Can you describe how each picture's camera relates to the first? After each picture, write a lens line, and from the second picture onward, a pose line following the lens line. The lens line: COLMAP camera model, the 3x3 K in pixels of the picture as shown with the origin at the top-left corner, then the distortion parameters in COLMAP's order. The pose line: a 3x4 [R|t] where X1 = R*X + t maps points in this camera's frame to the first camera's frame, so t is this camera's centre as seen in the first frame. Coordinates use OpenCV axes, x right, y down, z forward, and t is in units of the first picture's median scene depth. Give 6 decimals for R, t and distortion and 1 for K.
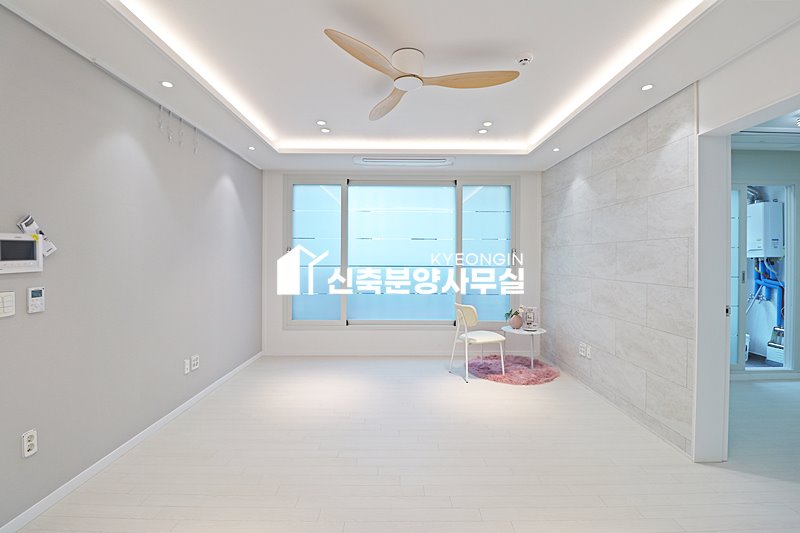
lens RADIAL K [[370.6, 0, 399.3], [0, 370.6, 259.5], [0, 0, 1]] dist [-0.000279, -0.011652]
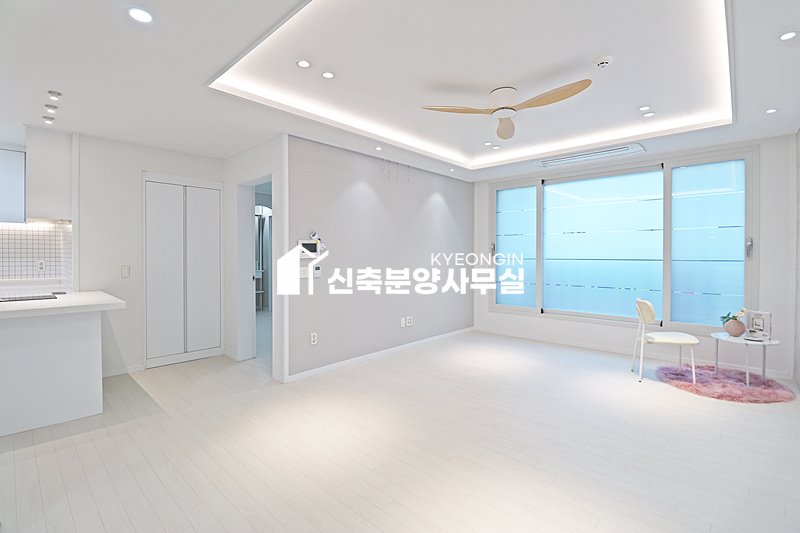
lens RADIAL K [[368.6, 0, 398.4], [0, 368.6, 258.1], [0, 0, 1]] dist [-0.004152, -0.000986]
pose [[0.730210, 0.002123, -0.683219, 0.452465], [0.001017, 0.999991, 0.004195, 0.014484], [0.683222, -0.003758, 0.730201, -0.130259]]
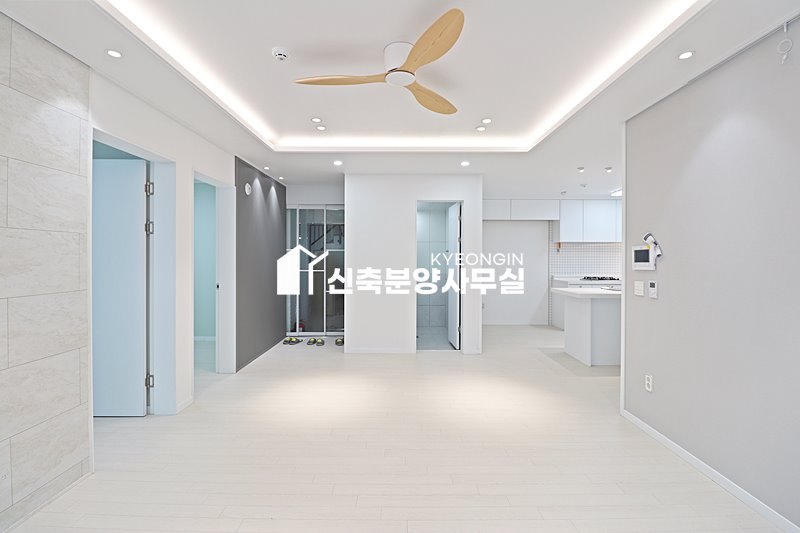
lens RADIAL K [[370.6, 0, 399.3], [0, 370.6, 259.5], [0, 0, 1]] dist [-0.000279, -0.011652]
pose [[-0.999955, -0.007755, 0.005419, 0.012129], [-0.007699, 0.999918, 0.010274, -0.009624], [-0.005499, 0.010232, -0.999933, 1.412545]]
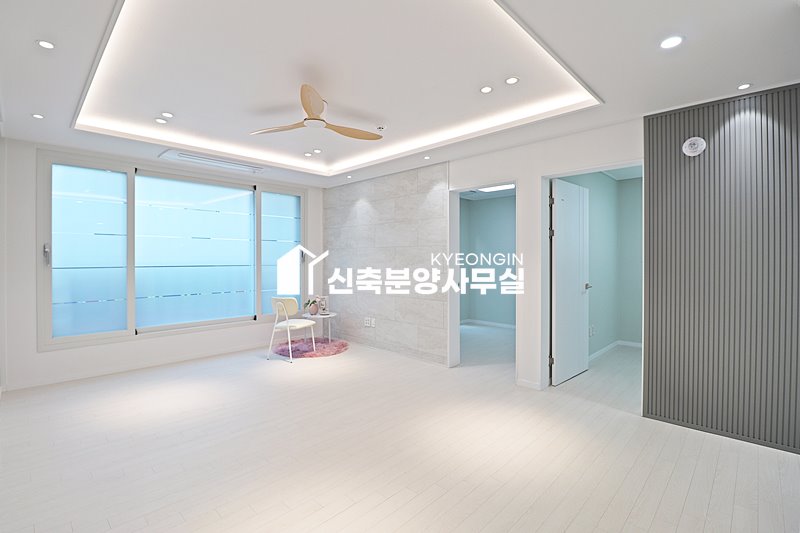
lens RADIAL K [[370.6, 0, 399.3], [0, 370.6, 259.5], [0, 0, 1]] dist [-0.000279, -0.011652]
pose [[0.697741, -0.007273, 0.716314, -0.508845], [0.006613, 0.999971, 0.003712, 0.000502], [-0.716320, 0.002147, 0.697769, -0.087274]]
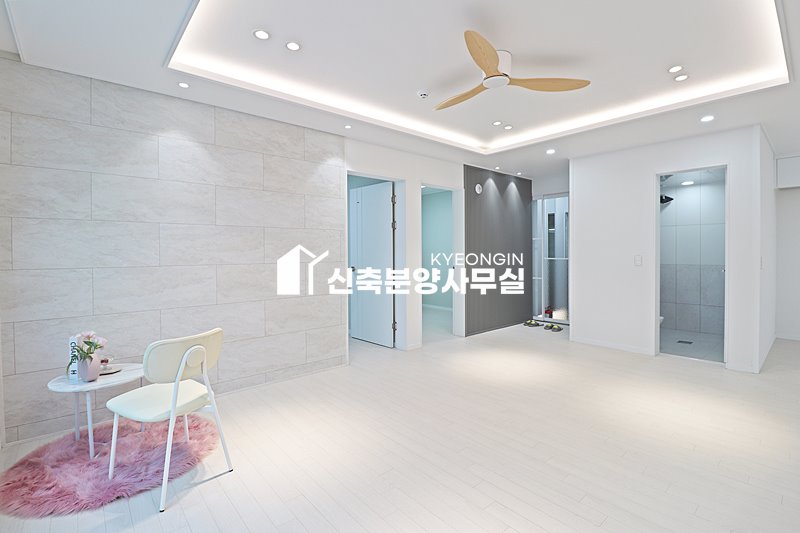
lens RADIAL K [[370.6, 0, 399.3], [0, 370.6, 259.5], [0, 0, 1]] dist [-0.000279, -0.011652]
pose [[-0.655087, -0.015418, 0.755396, -0.452501], [0.005512, 0.999668, 0.025183, 0.020611], [-0.755533, 0.020660, -0.654785, 1.404871]]
